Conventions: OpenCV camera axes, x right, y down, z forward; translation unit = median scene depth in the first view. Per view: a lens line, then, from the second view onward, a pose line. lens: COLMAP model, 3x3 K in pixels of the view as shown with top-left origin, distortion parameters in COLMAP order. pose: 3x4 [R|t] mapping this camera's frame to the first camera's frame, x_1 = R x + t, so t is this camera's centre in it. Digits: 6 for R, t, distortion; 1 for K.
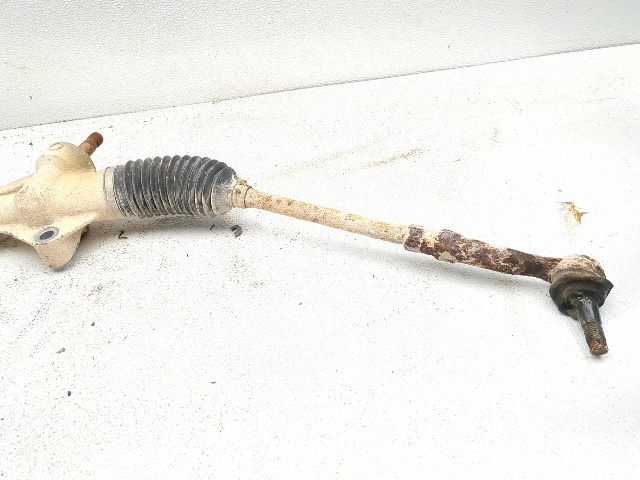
lens RADIAL K [[564.9, 0, 320.0], [0, 564.9, 240.0], [0, 0, 1]] dist [-0.015296, -0.007073]
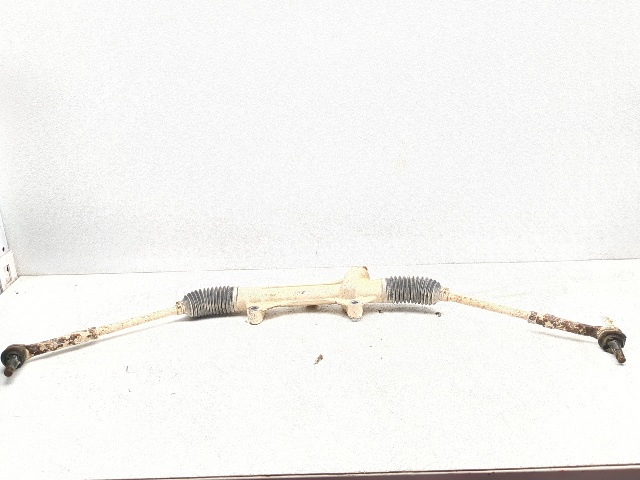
lens RADIAL K [[538.4, 0, 320.0], [0, 538.4, 240.0], [0, 0, 1]] dist [-0.000060, 0.003136]
pose [[0.991043, 0.097131, -0.091646, -0.449459], [-0.124614, 0.919355, -0.373174, 0.555342], [0.048009, 0.381252, 0.923224, -1.002394]]
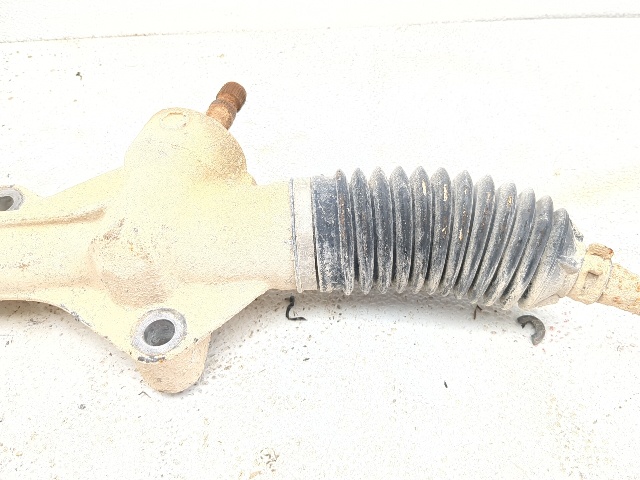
lens RADIAL K [[538.4, 0, 320.0], [0, 538.4, 240.0], [0, 0, 1]] dist [-0.000060, 0.003136]
pose [[0.995487, 0.090229, 0.029415, -0.375983], [-0.093617, 0.984492, 0.148365, -0.154880], [-0.015572, -0.150449, 0.988495, 0.583364]]
